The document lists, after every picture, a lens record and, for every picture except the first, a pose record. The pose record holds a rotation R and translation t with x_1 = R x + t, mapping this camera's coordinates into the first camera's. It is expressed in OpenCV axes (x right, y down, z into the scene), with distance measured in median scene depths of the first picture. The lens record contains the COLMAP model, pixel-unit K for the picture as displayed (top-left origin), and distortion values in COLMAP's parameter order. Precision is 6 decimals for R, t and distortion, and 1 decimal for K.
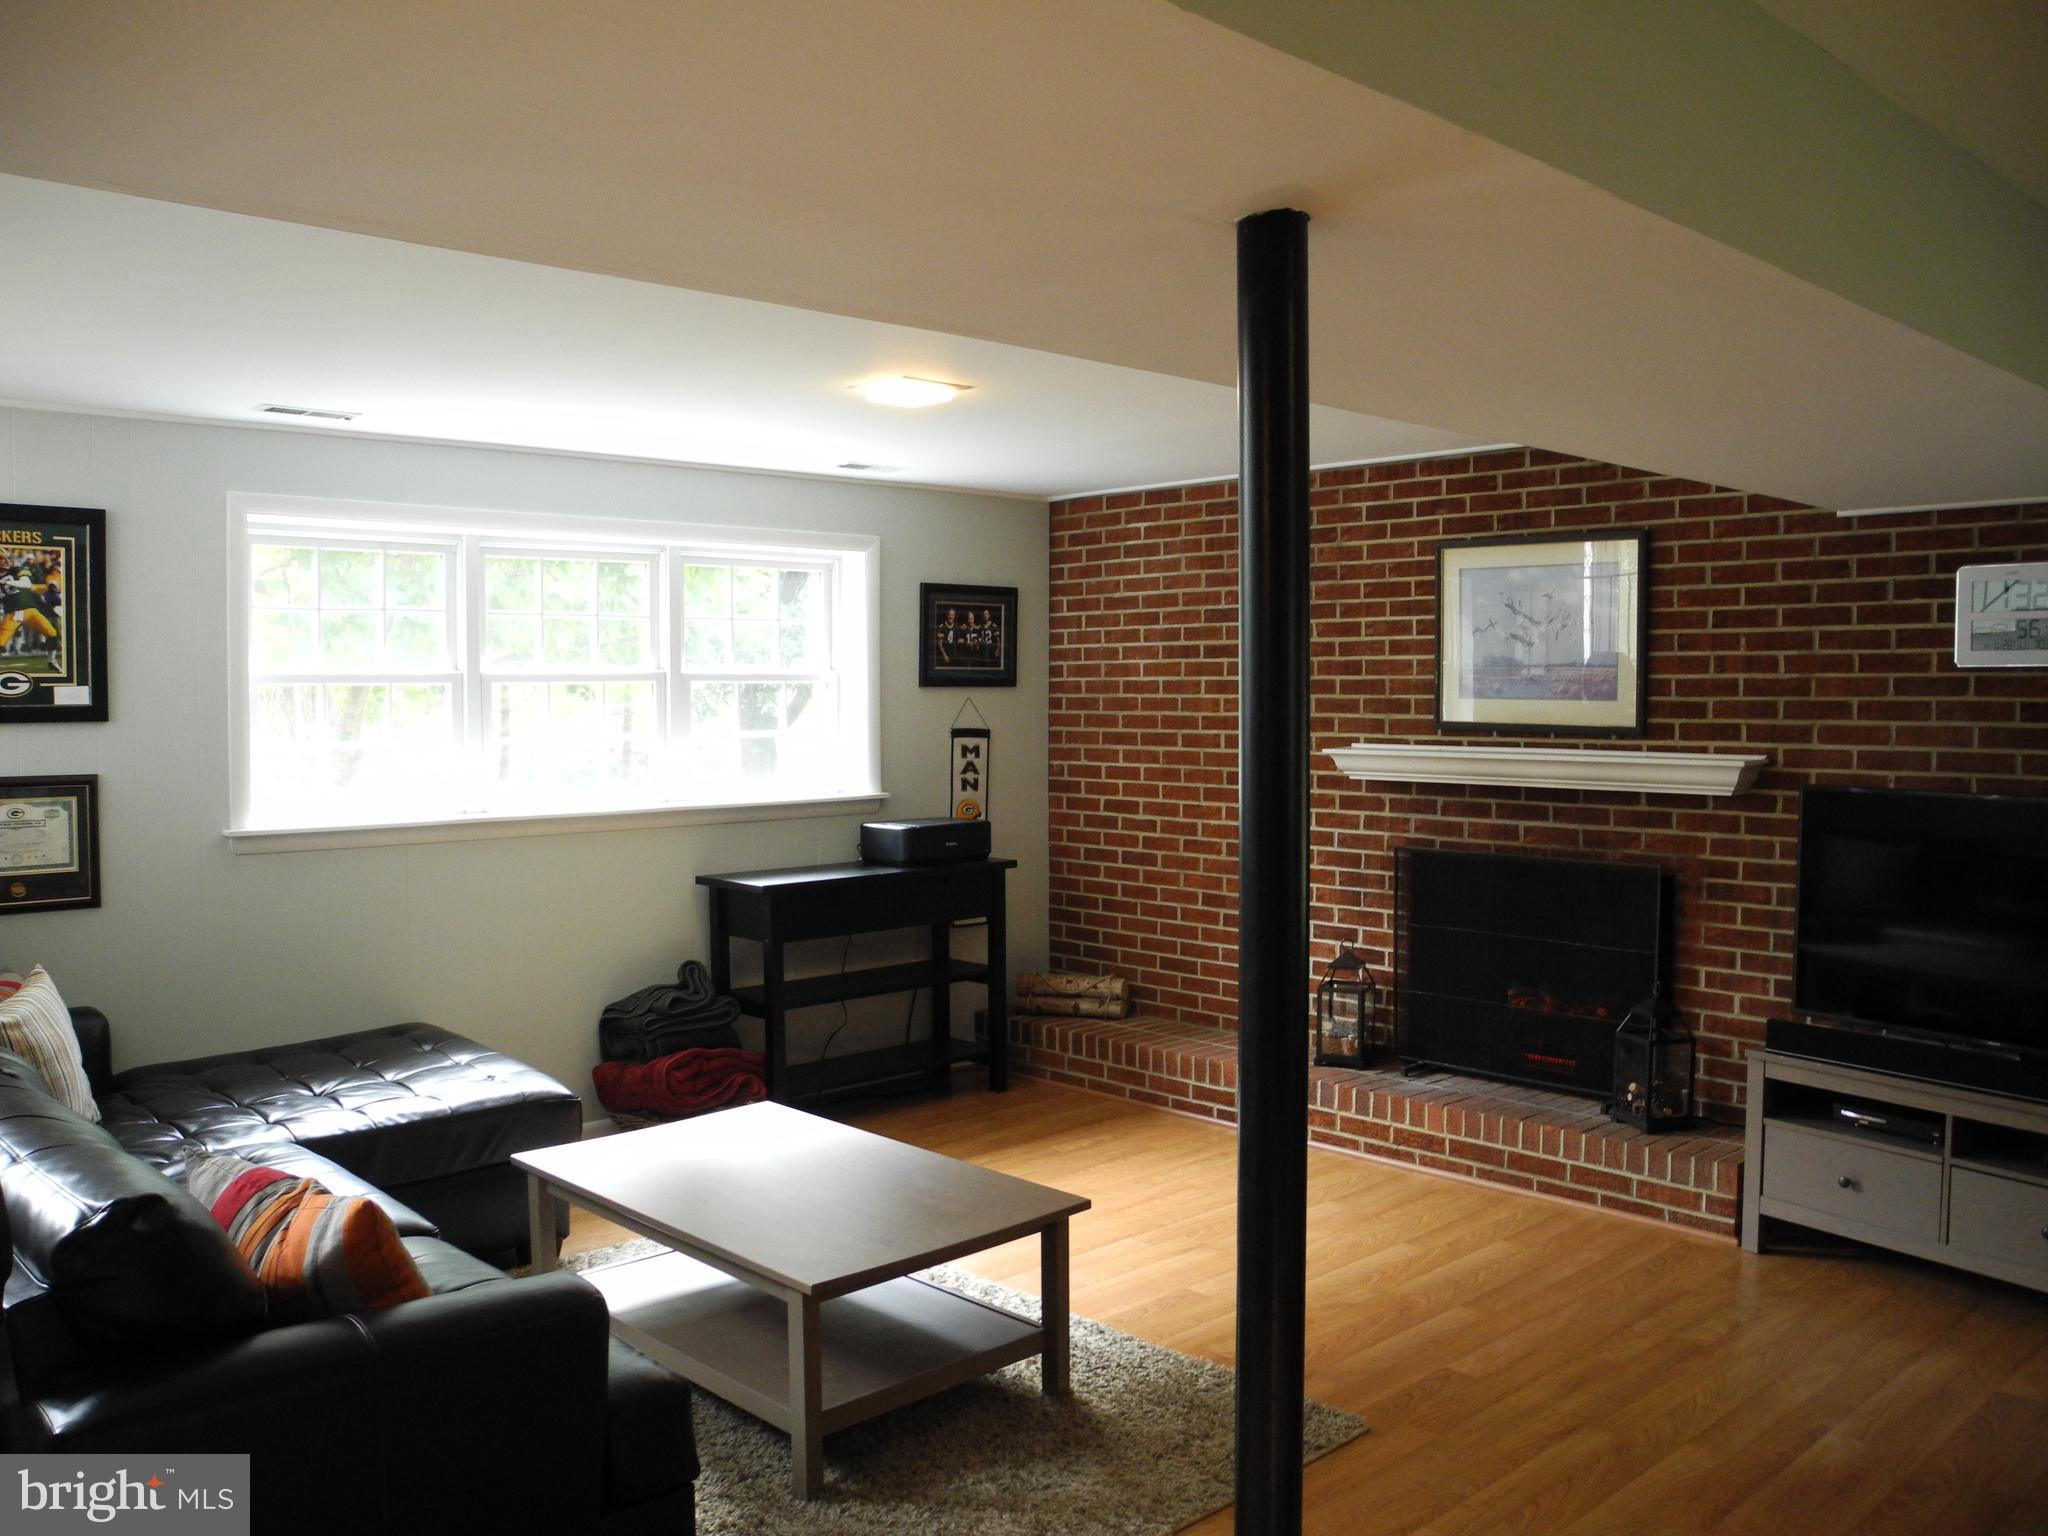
lens RADIAL K [[1657.6, 0, 998.1], [0, 1657.6, 768.5], [0, 0, 1]] dist [-0.155069, 0.130698]
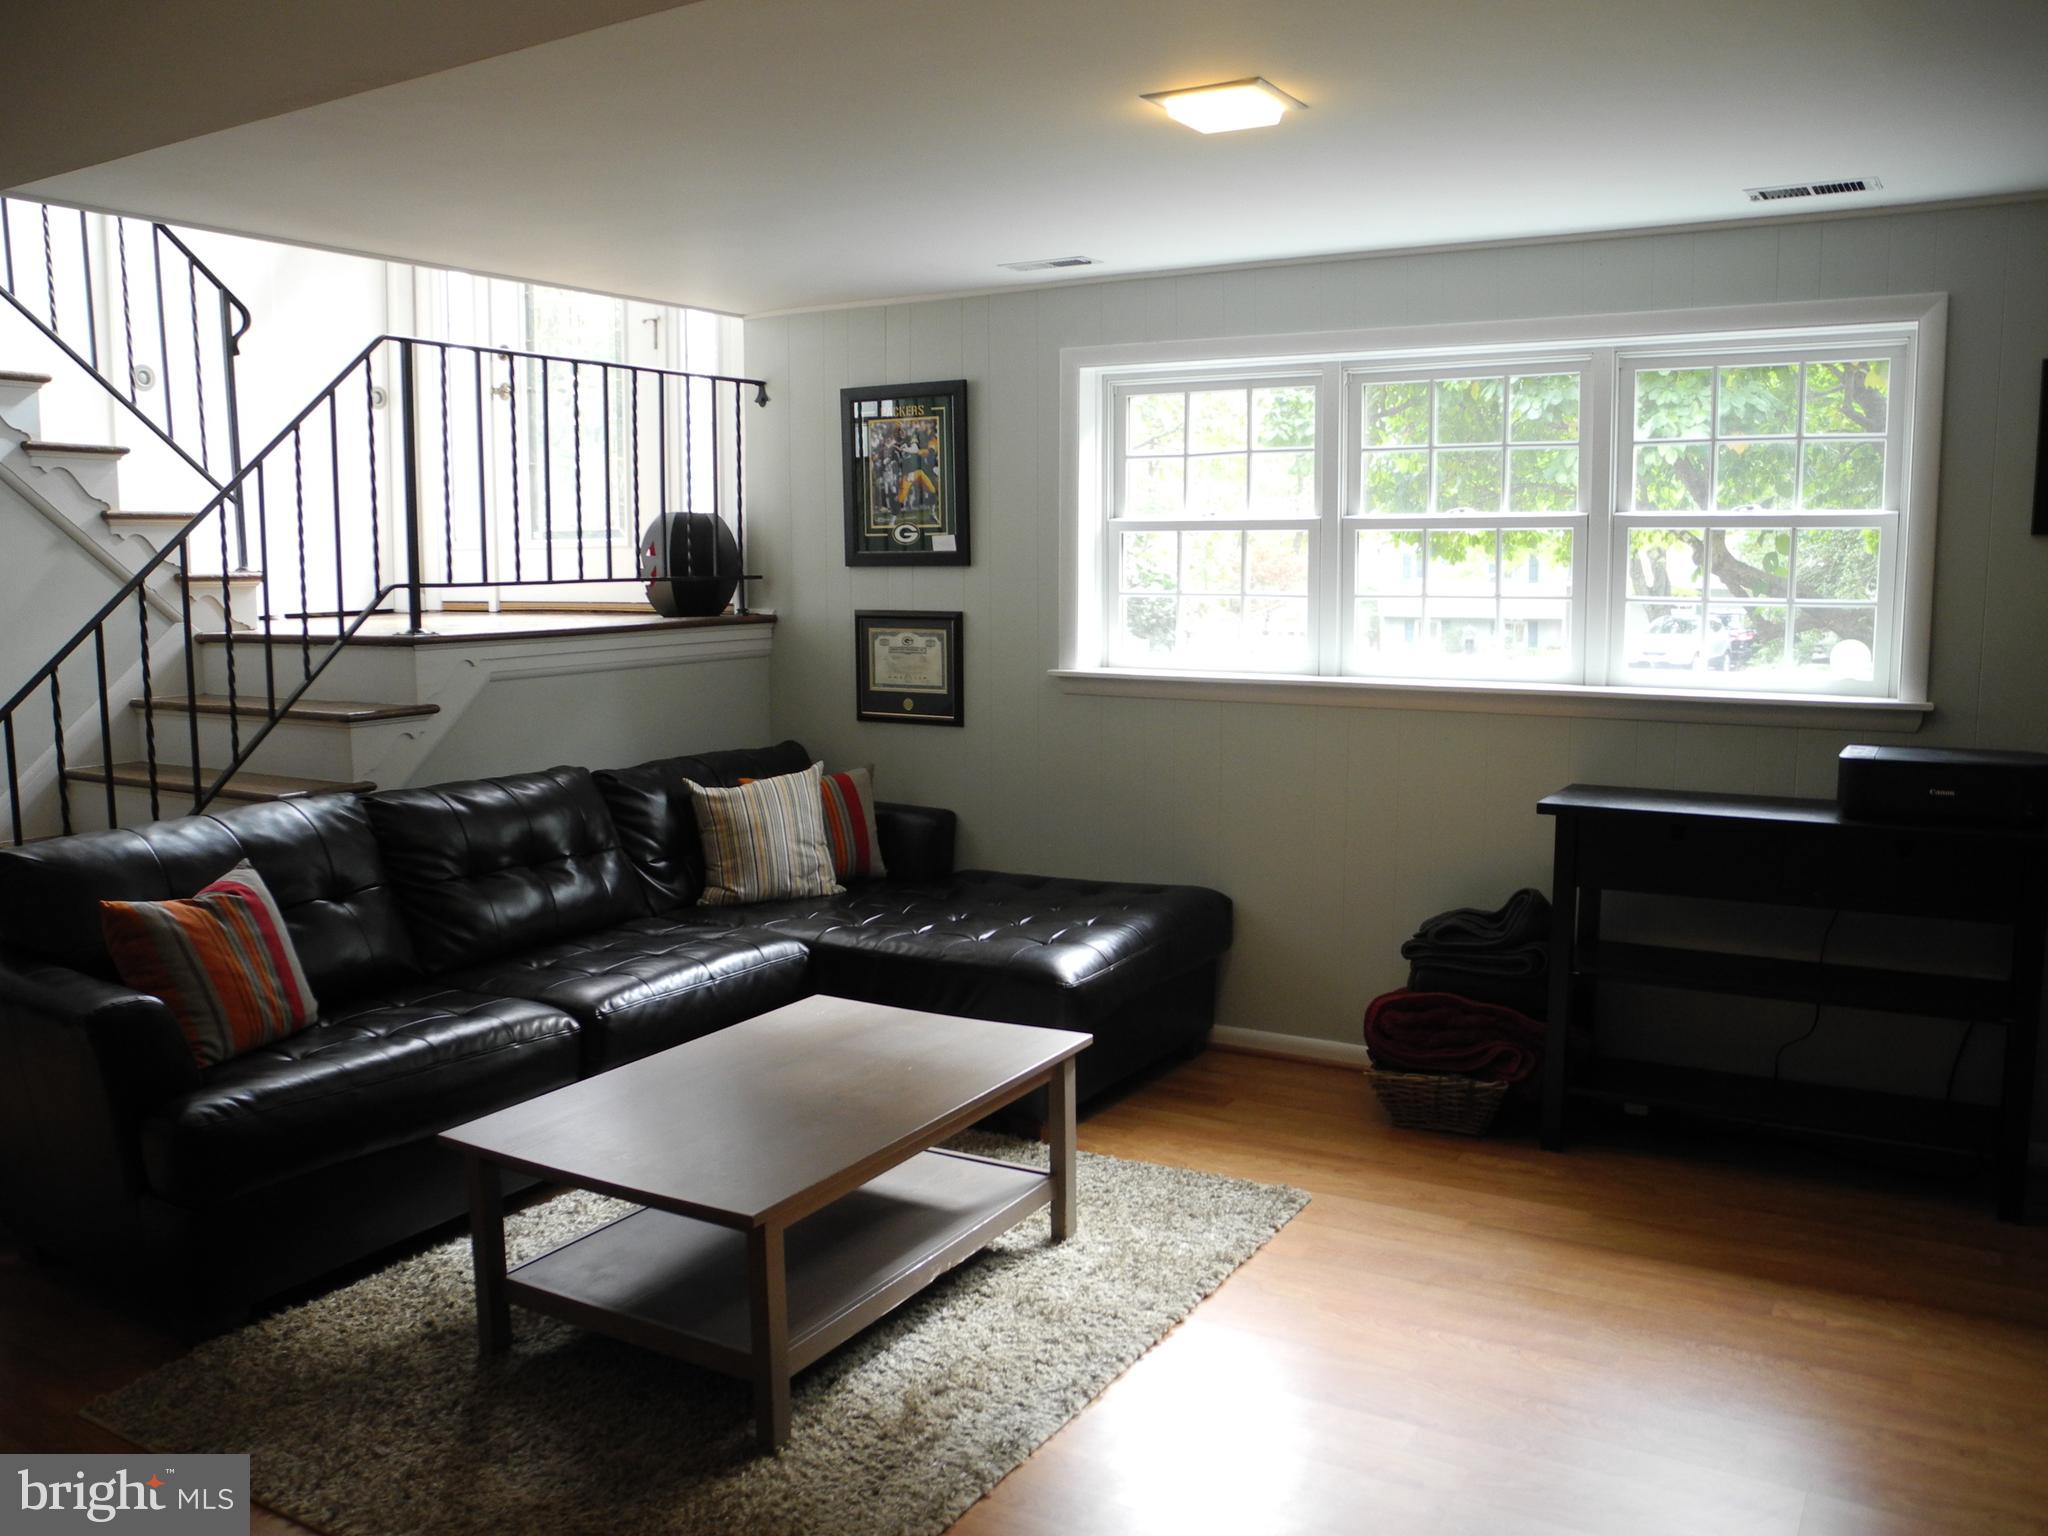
lens RADIAL K [[1657.6, 0, 998.1], [0, 1657.6, 768.5], [0, 0, 1]] dist [-0.155069, 0.130698]
pose [[0.279600, 0.124939, -0.951953, 0.603851], [-0.039078, 0.992156, 0.118738, -0.027313], [0.959321, 0.004001, 0.282290, 0.697731]]
